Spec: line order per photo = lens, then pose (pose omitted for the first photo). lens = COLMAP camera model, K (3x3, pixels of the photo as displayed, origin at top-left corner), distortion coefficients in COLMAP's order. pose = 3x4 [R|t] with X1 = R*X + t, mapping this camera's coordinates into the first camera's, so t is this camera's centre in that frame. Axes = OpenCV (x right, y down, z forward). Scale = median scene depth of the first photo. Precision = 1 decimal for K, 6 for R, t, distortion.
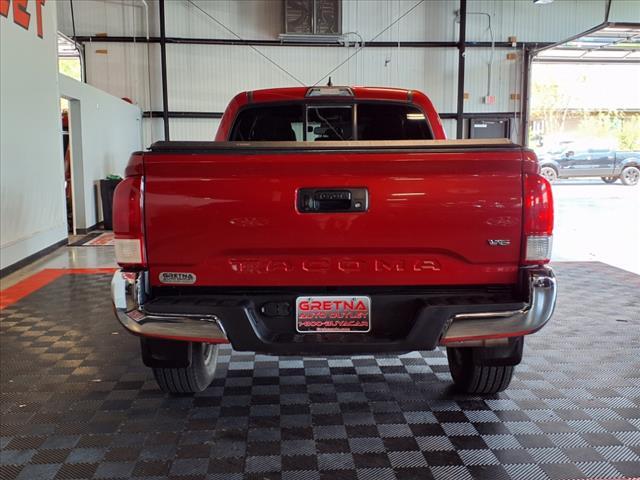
lens RADIAL K [[695.5, 0, 320.0], [0, 695.5, 240.0], [0, 0, 1]] dist [0.108470, -0.240698]
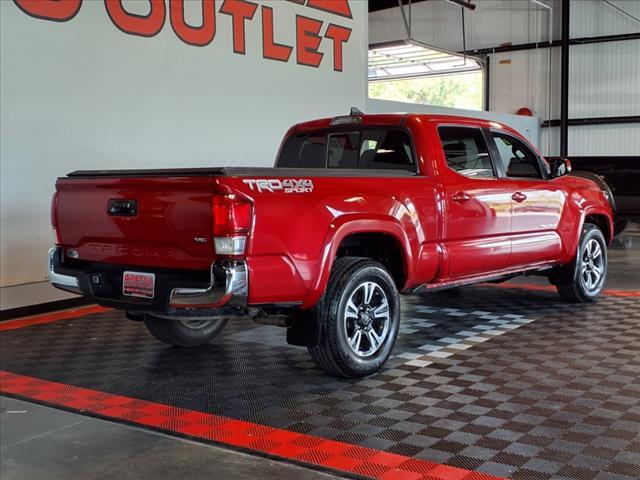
lens RADIAL K [[800.2, 0, 320.0], [0, 800.2, 240.0], [0, 0, 1]] dist [0.211234, -0.662828]
pose [[0.772476, 0.042548, -0.633617, 0.211315], [-0.060349, 0.998156, -0.006547, -0.000176], [0.632170, 0.043295, 0.773619, -0.015482]]
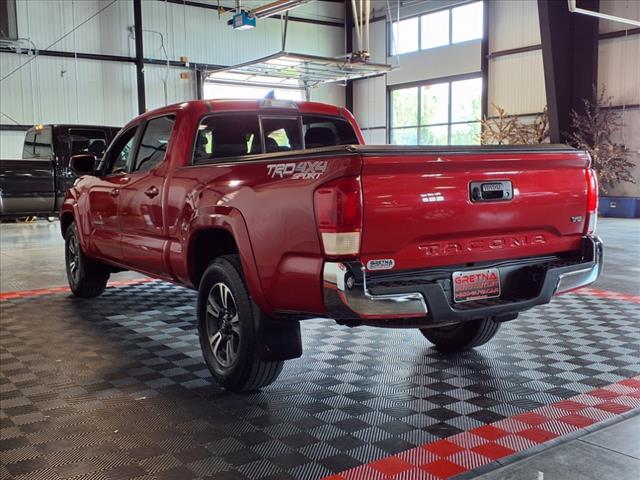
lens RADIAL K [[695.5, 0, 320.0], [0, 695.5, 240.0], [0, 0, 1]] dist [0.108470, -0.240698]
pose [[0.852827, -0.061327, 0.518581, -0.127499], [0.073537, 0.997288, -0.002996, 0.001538], [-0.516991, 0.040690, 0.855023, 0.011796]]
